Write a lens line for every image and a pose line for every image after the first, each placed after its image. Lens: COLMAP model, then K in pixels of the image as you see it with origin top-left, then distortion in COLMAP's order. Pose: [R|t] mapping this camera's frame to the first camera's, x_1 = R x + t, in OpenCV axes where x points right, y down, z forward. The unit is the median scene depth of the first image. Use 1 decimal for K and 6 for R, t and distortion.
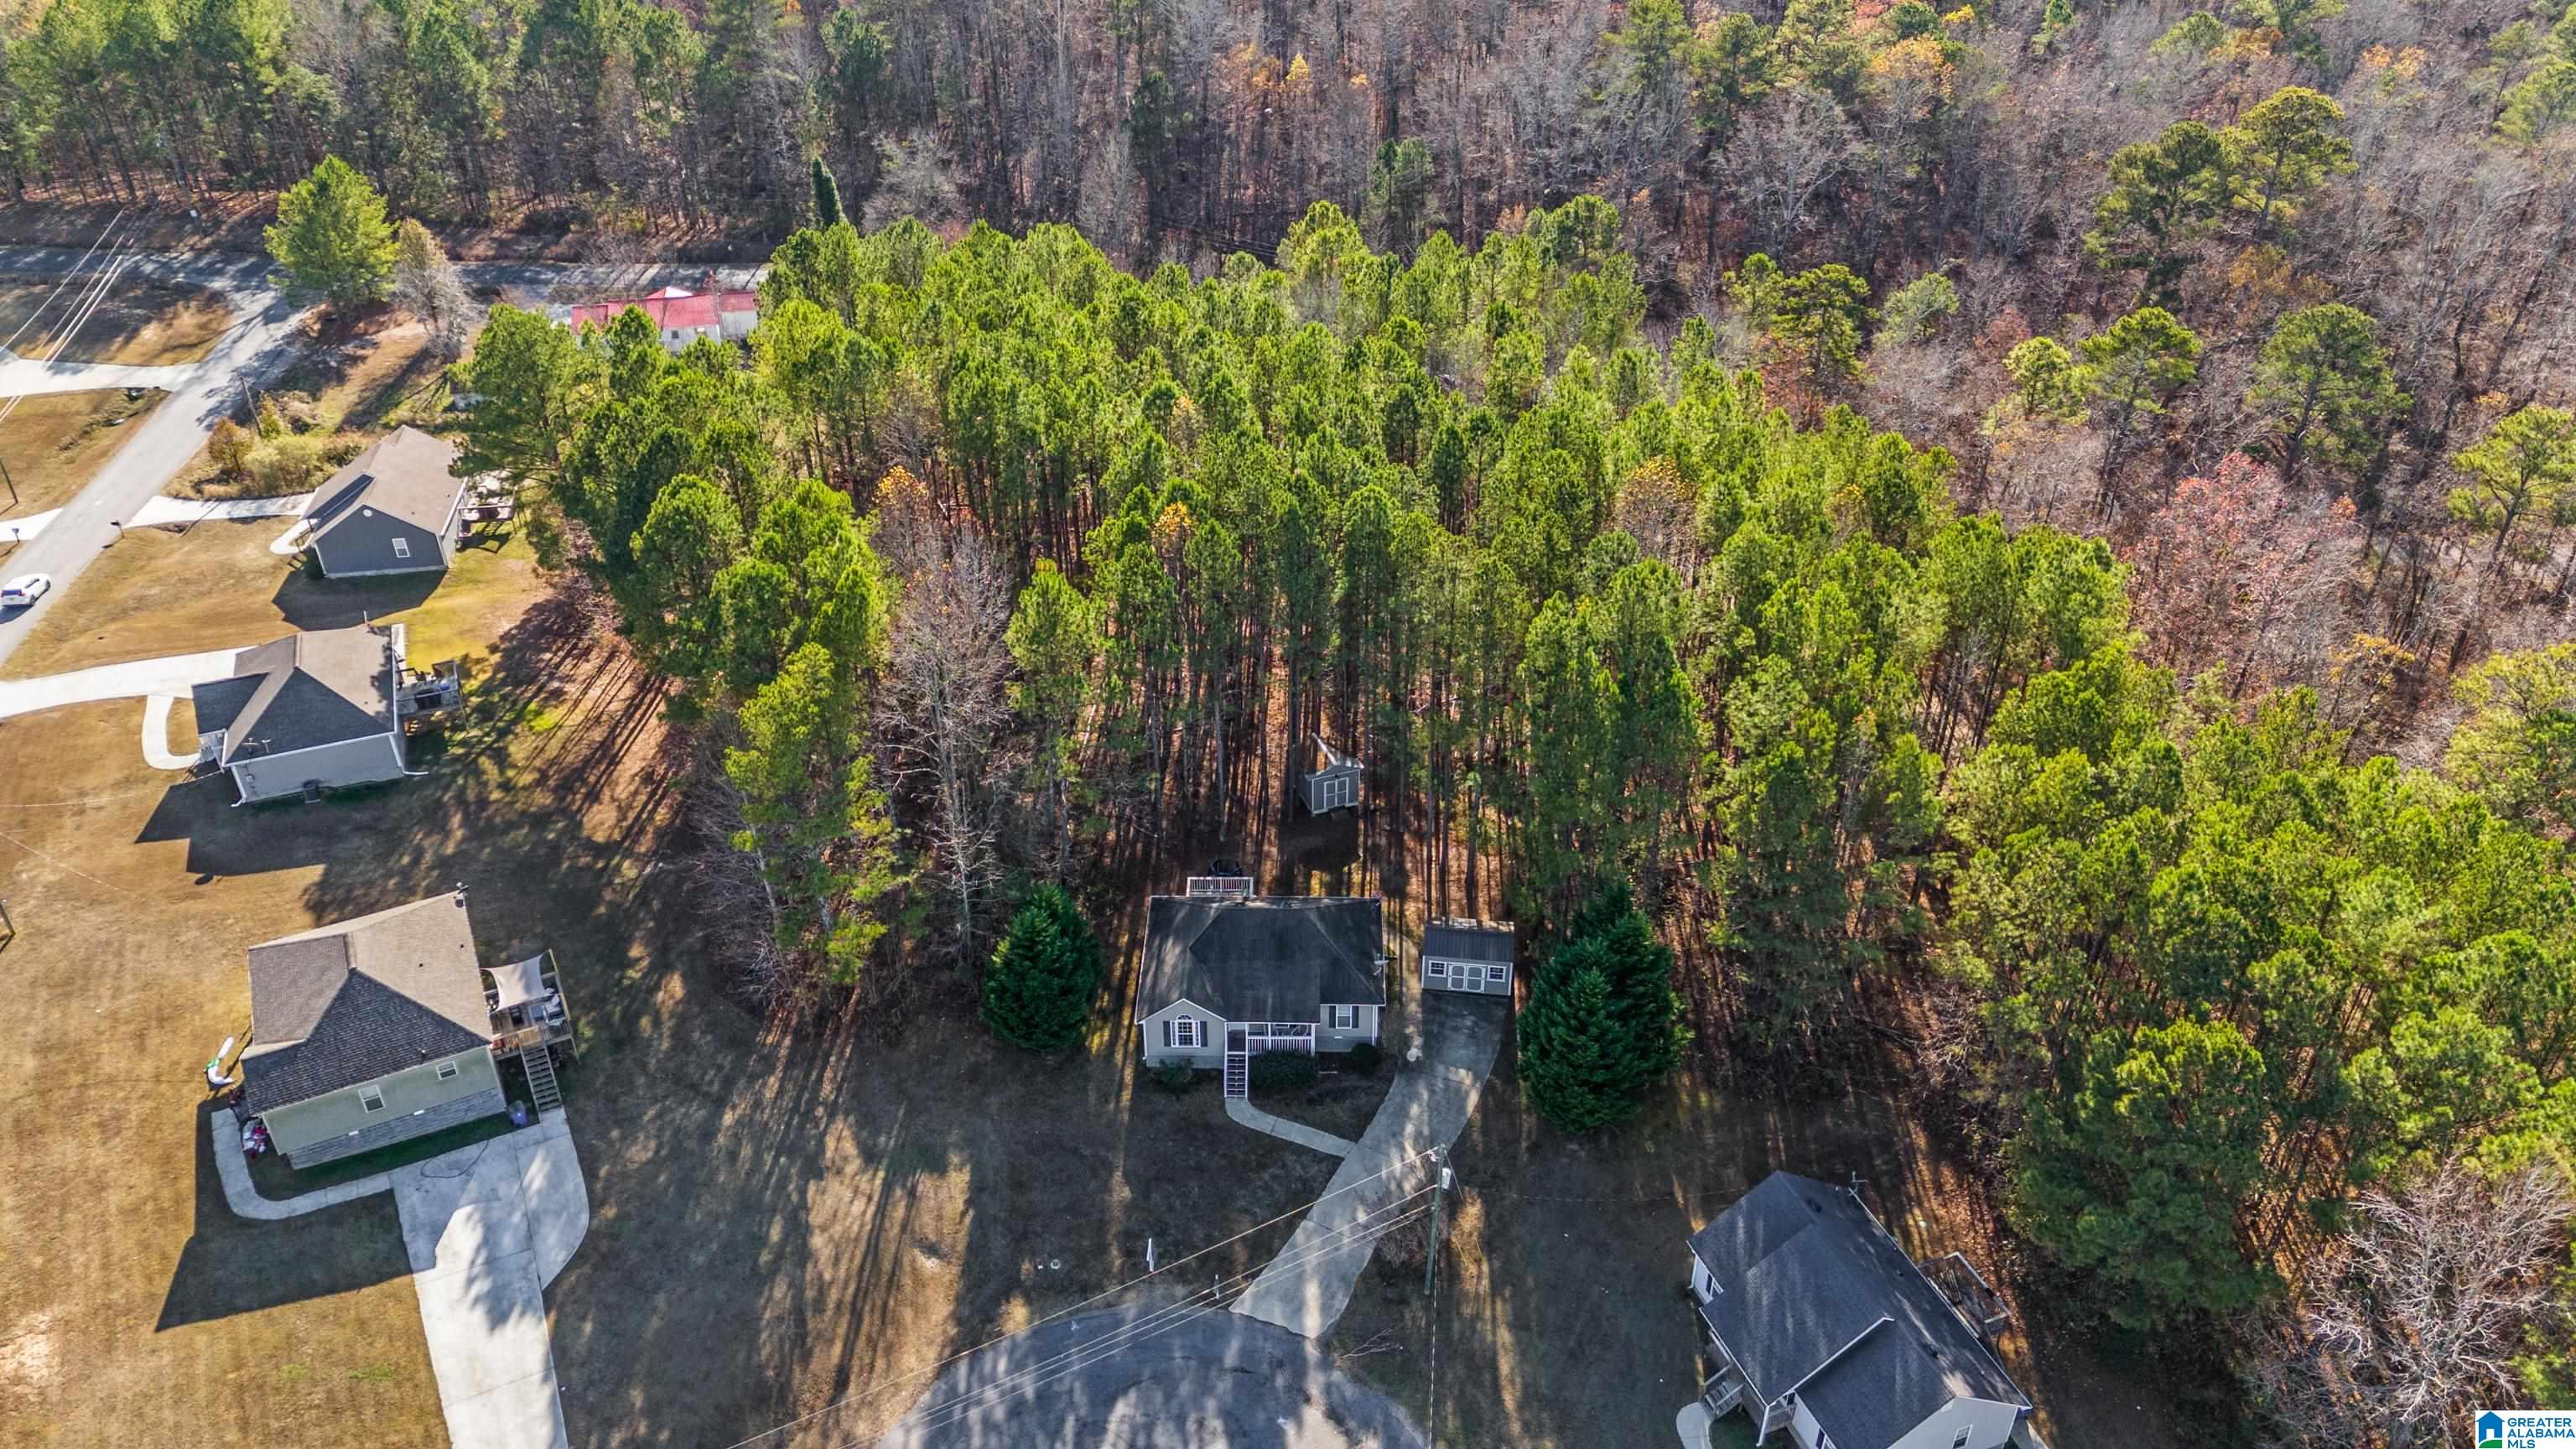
lens RADIAL K [[1906.7, 0, 1298.8], [0, 1906.7, 750.4], [0, 0, 1]] dist [0.077694, -0.070809]
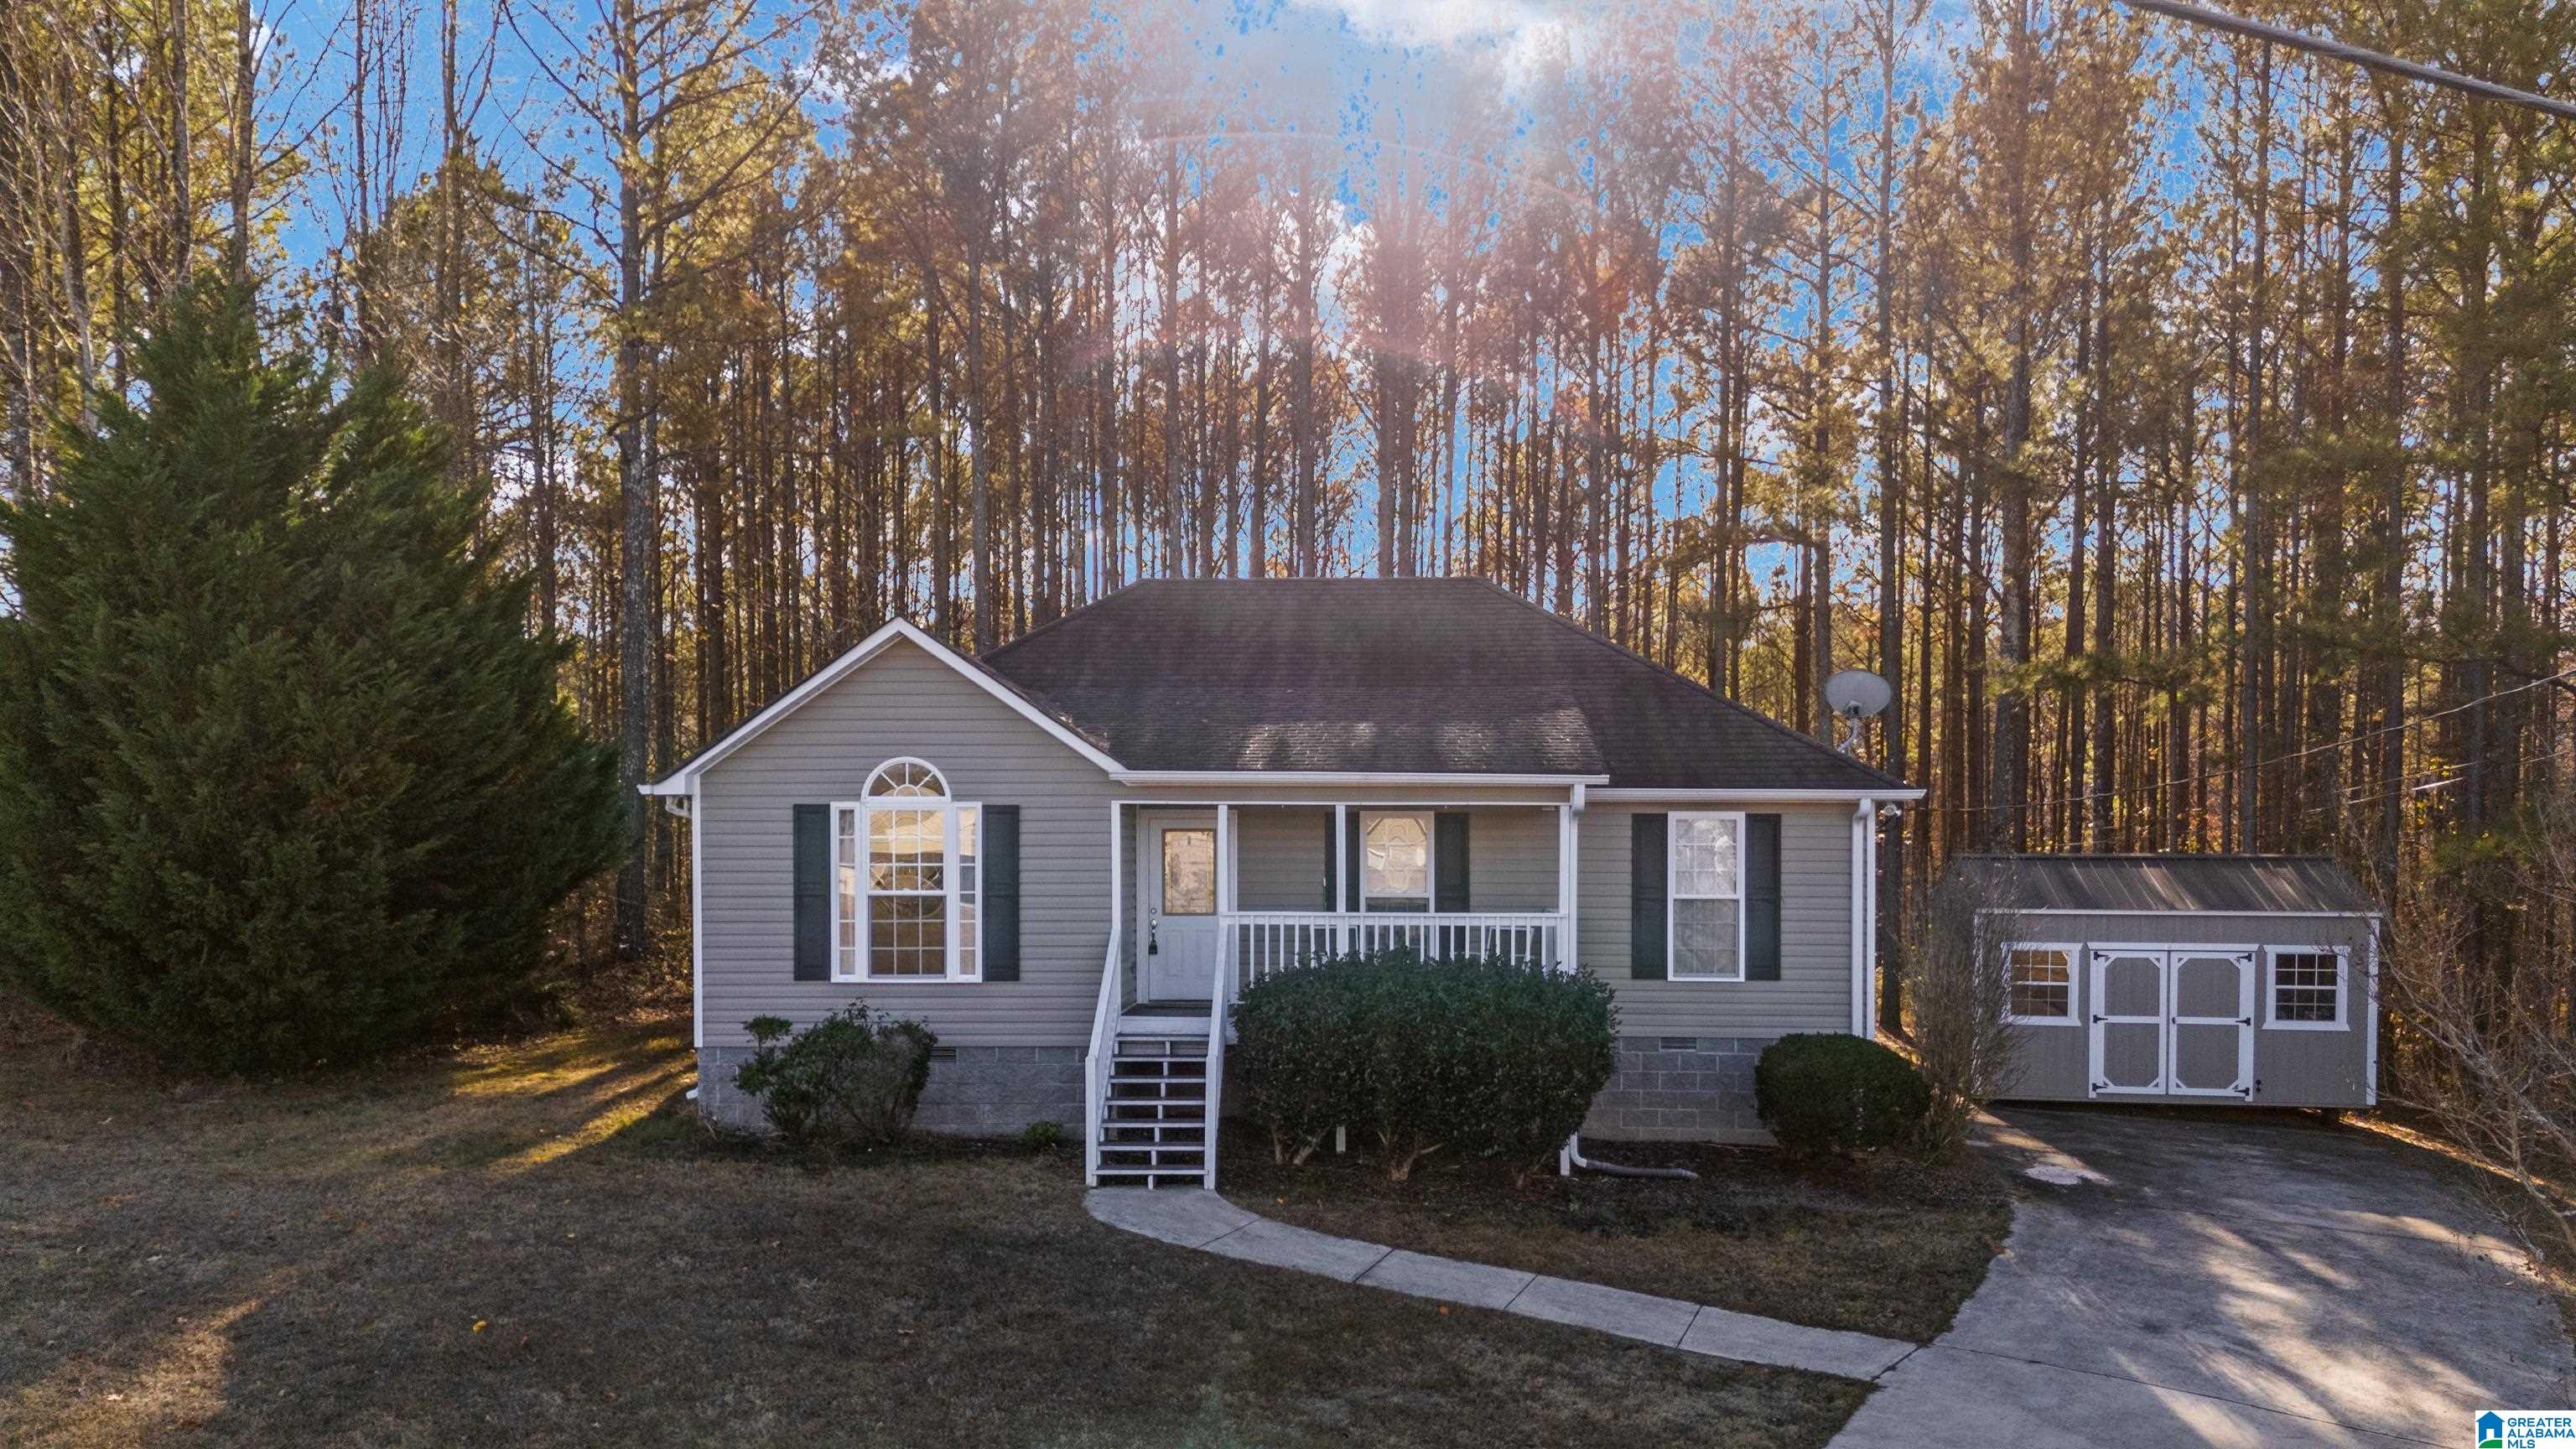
lens RADIAL K [[1906.7, 0, 1318.5], [0, 1906.7, 835.7], [0, 0, 1]] dist [0.077694, -0.070809]
pose [[0.999836, 0.005381, -0.017301, -0.015556], [-0.014346, 0.818363, -0.574523, 0.258716], [0.011067, 0.574677, 0.818305, 0.850985]]
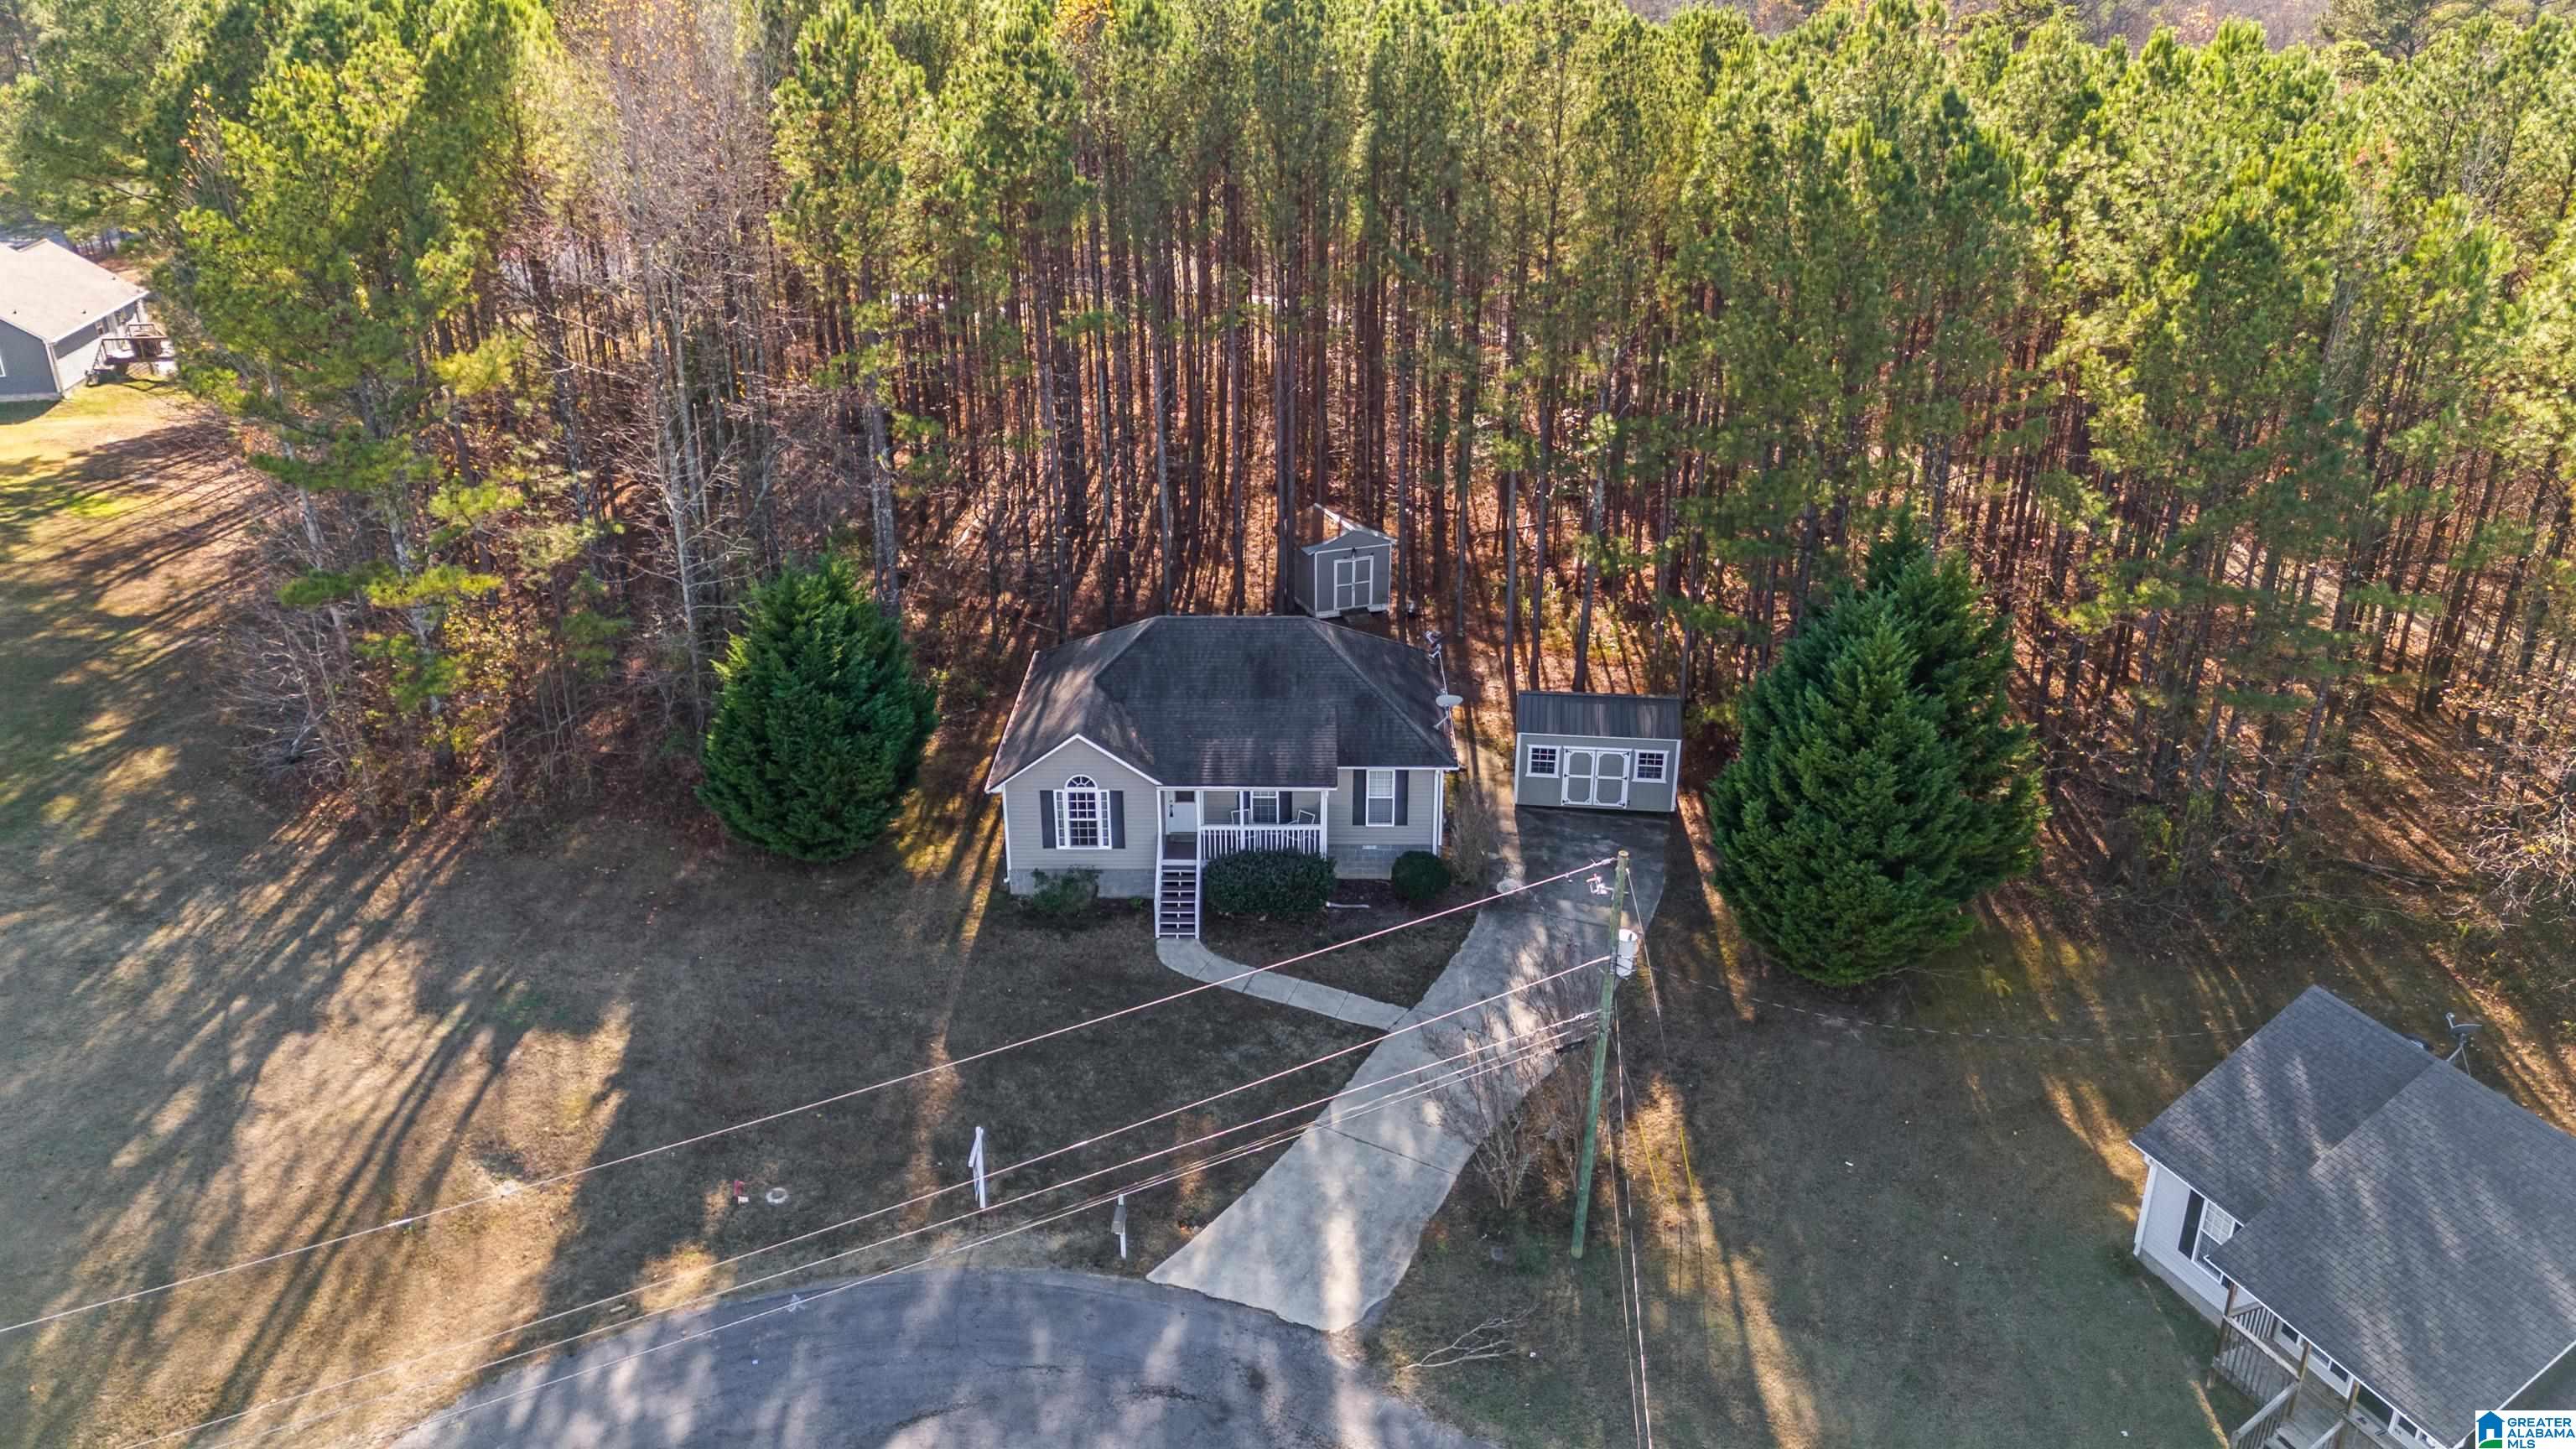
lens RADIAL K [[1906.7, 0, 1288.6], [0, 1906.7, 709.3], [0, 0, 1]] dist [0.077694, -0.070809]
pose [[0.999966, -0.007318, 0.003732, -0.005200], [0.007926, 0.978941, -0.203989, 0.230442], [-0.002161, 0.204012, 0.978966, 0.479573]]
